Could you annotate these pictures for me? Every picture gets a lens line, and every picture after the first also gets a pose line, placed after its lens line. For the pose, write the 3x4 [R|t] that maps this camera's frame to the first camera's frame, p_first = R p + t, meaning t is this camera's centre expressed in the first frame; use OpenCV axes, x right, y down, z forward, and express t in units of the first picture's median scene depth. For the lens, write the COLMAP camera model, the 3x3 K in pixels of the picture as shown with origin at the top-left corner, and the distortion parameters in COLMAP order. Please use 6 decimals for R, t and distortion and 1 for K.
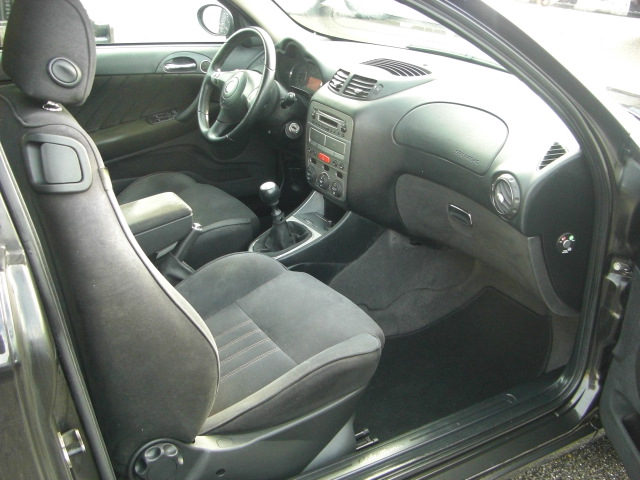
lens RADIAL K [[720.1, 0, 318.9], [0, 720.1, 240.8], [0, 0, 1]] dist [-0.138775, 0.000000]
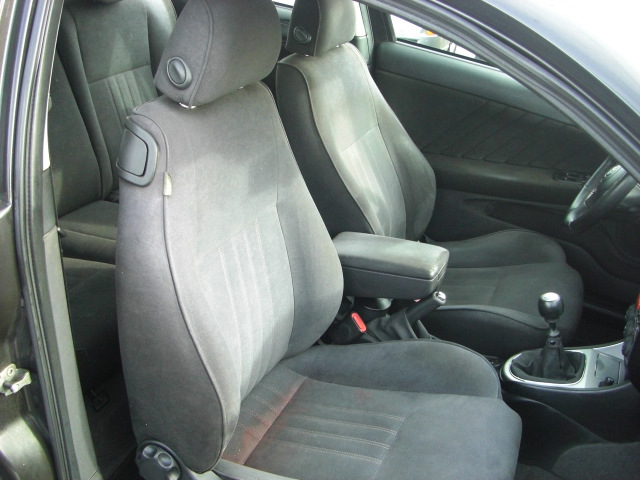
lens RADIAL K [[720.1, 0, 319.7], [0, 720.1, 238.8], [0, 0, 1]] dist [-0.138775, 0.000000]
pose [[0.554397, 0.418965, -0.719105, 0.361994], [-0.429780, 0.884045, 0.183721, -0.187421], [0.712694, 0.207202, 0.670175, 0.312490]]
